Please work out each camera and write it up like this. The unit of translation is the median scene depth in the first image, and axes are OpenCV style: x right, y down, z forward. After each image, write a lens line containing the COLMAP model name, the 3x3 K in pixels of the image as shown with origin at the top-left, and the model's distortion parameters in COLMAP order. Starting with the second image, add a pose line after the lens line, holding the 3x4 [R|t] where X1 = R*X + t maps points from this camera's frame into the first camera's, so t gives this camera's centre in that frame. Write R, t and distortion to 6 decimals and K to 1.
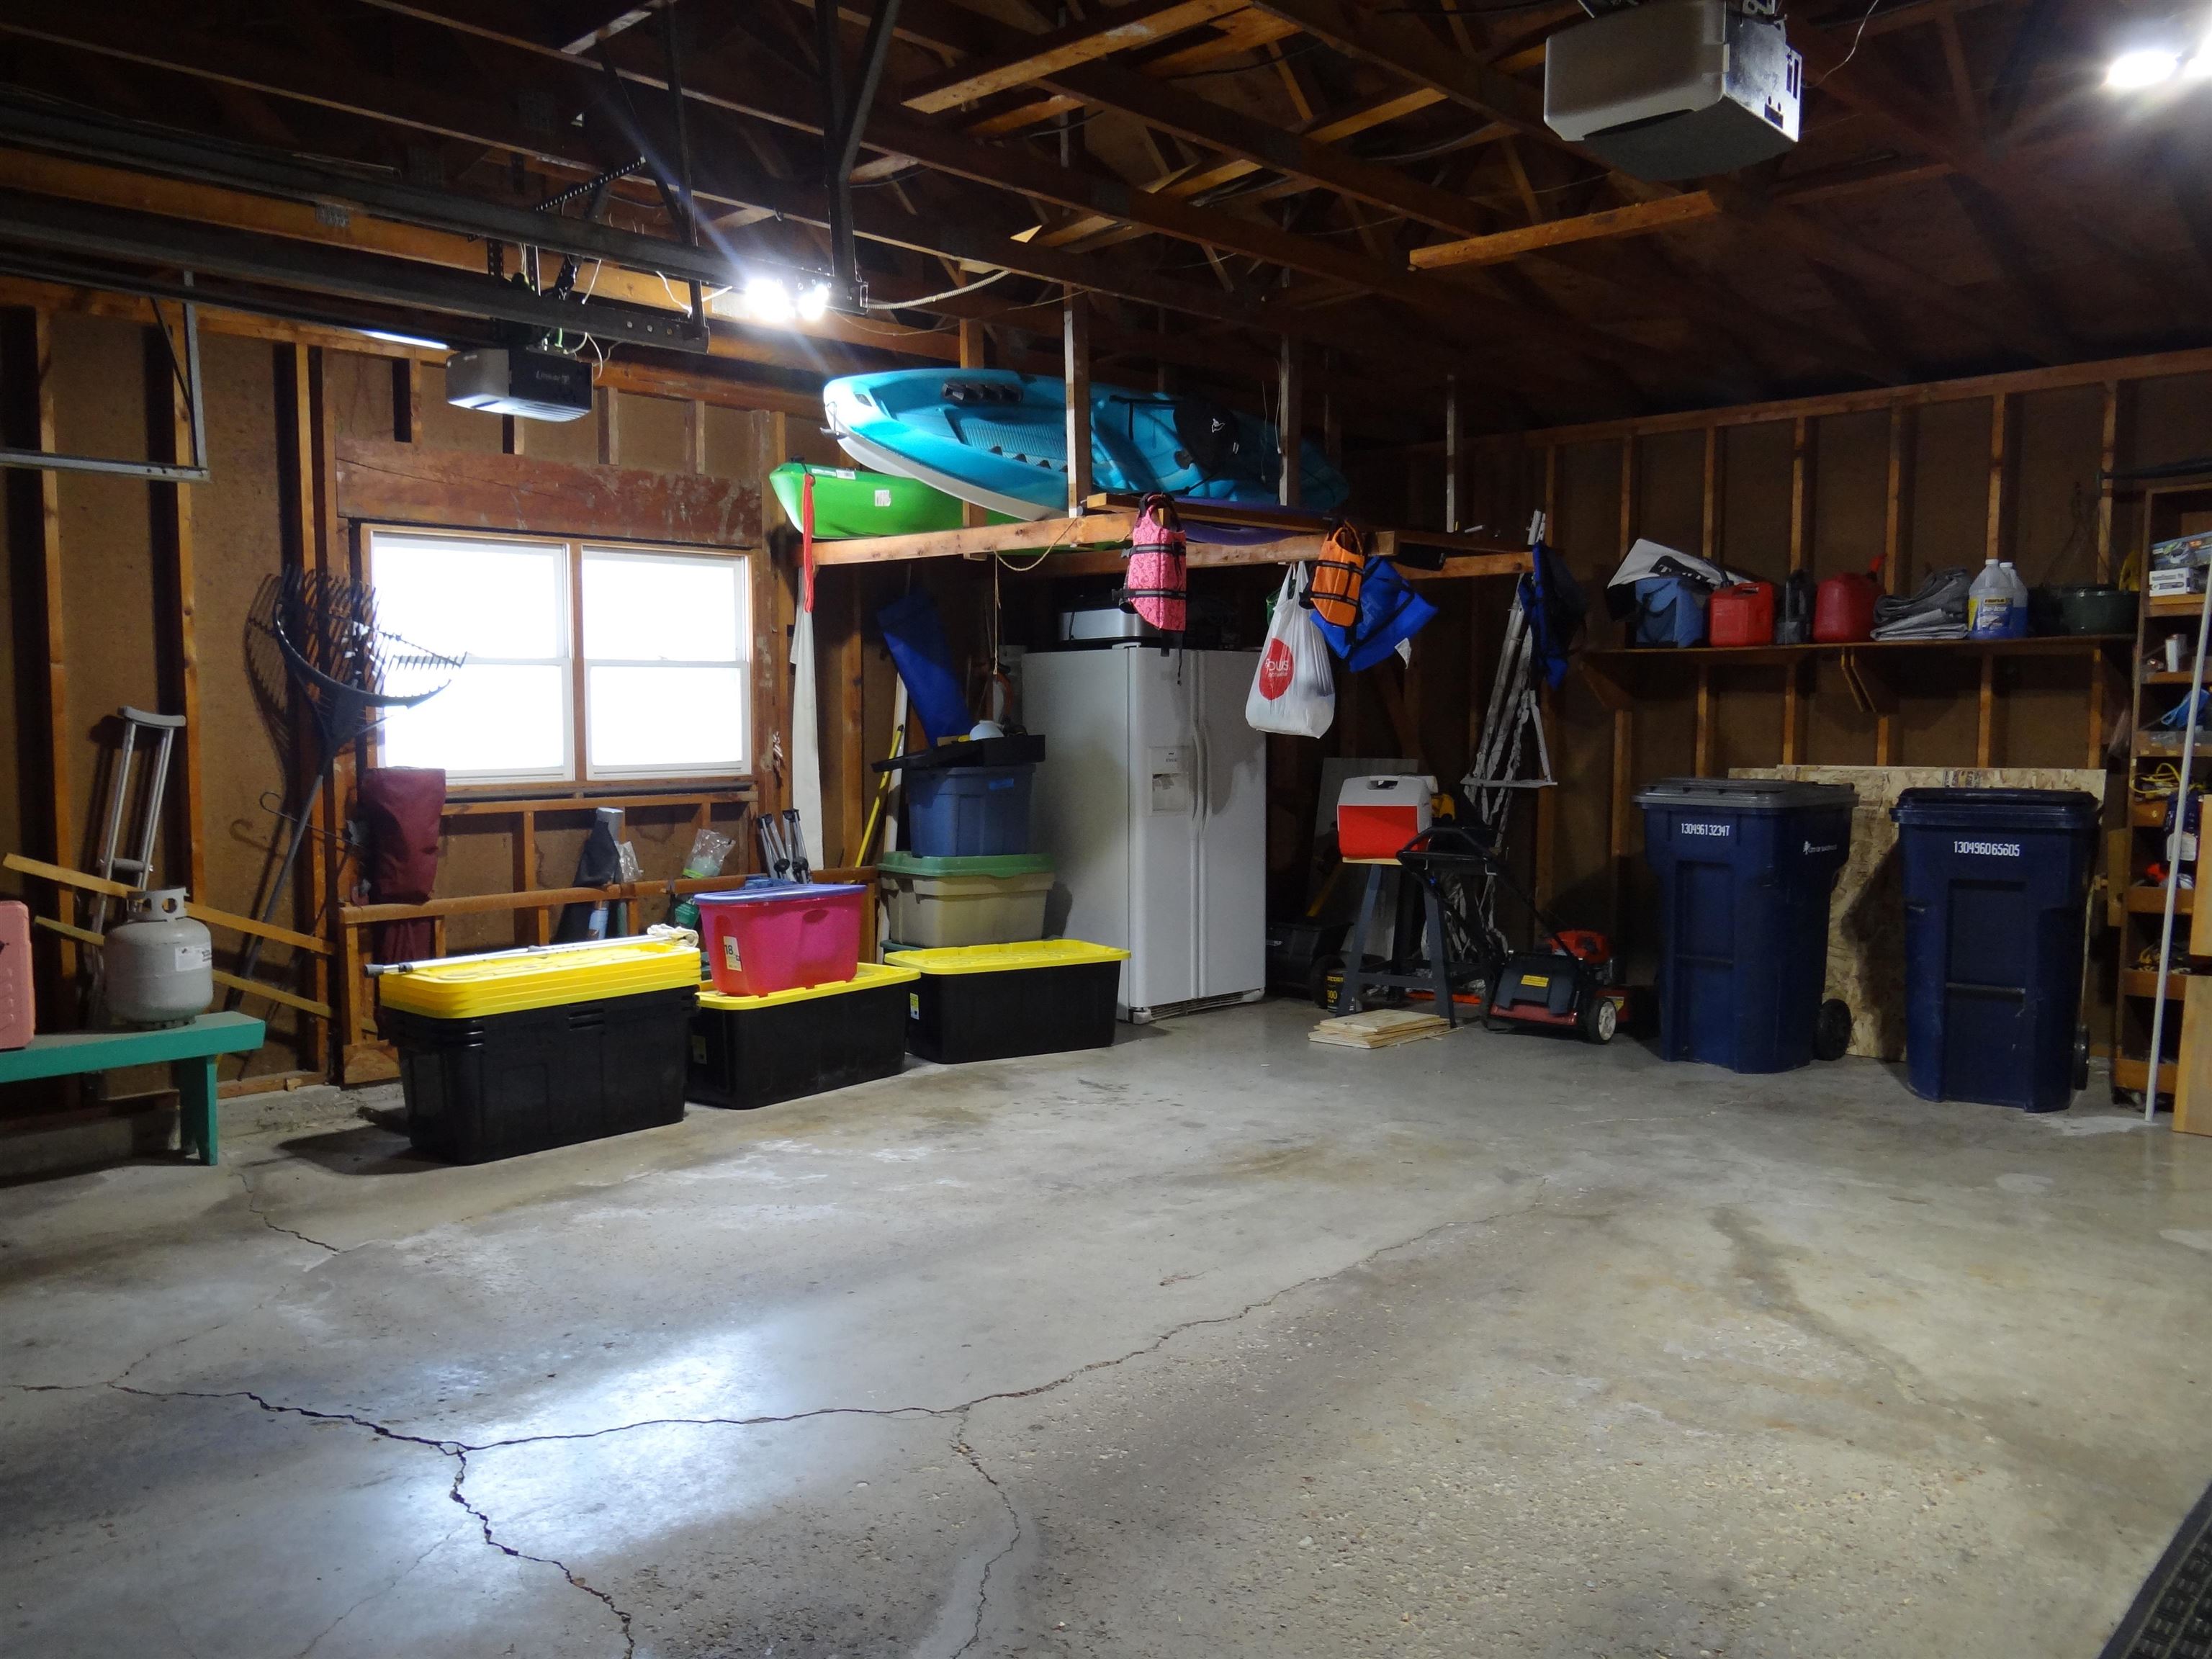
lens RADIAL K [[1742.3, 0, 1093.9], [0, 1742.3, 824.6], [0, 0, 1]] dist [-0.005389, 0.000715]
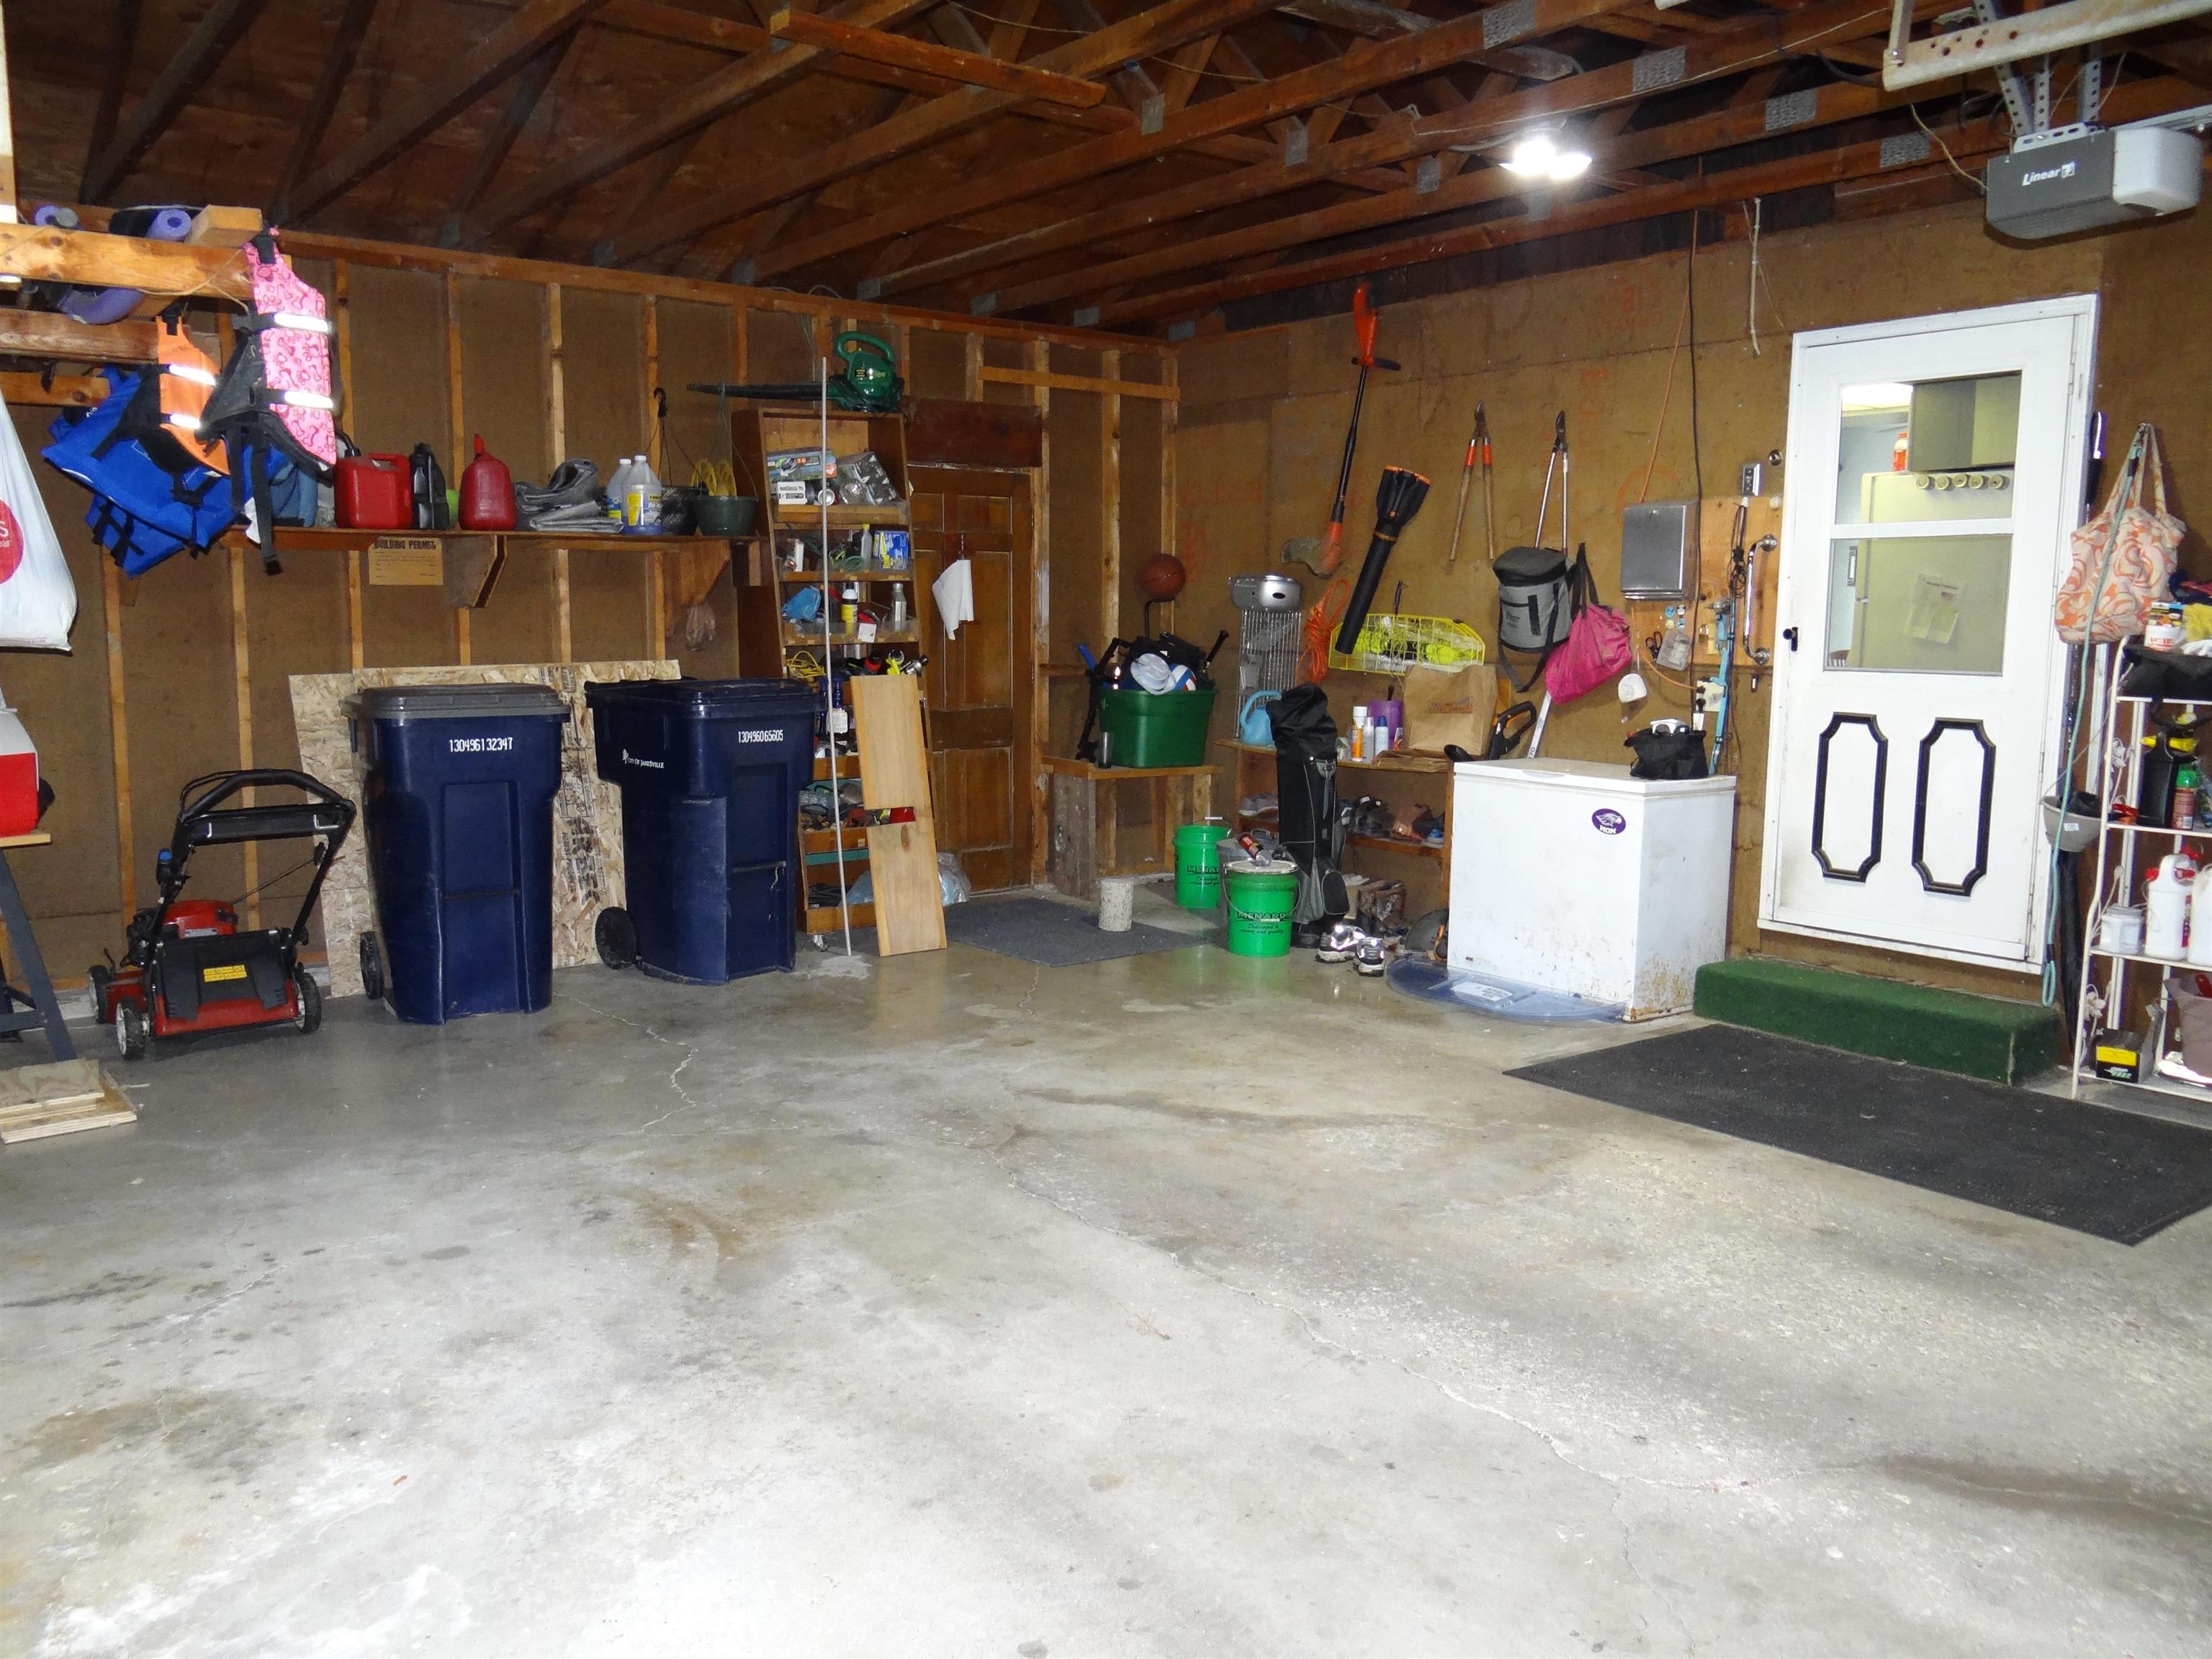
lens RADIAL K [[1742.3, 0, 1093.9], [0, 1742.3, 824.6], [0, 0, 1]] dist [-0.005389, 0.000715]
pose [[0.145421, -0.126990, 0.981186, -0.613732], [0.060080, 0.991032, 0.119360, -0.057344], [-0.987544, 0.041592, 0.151746, 0.767631]]
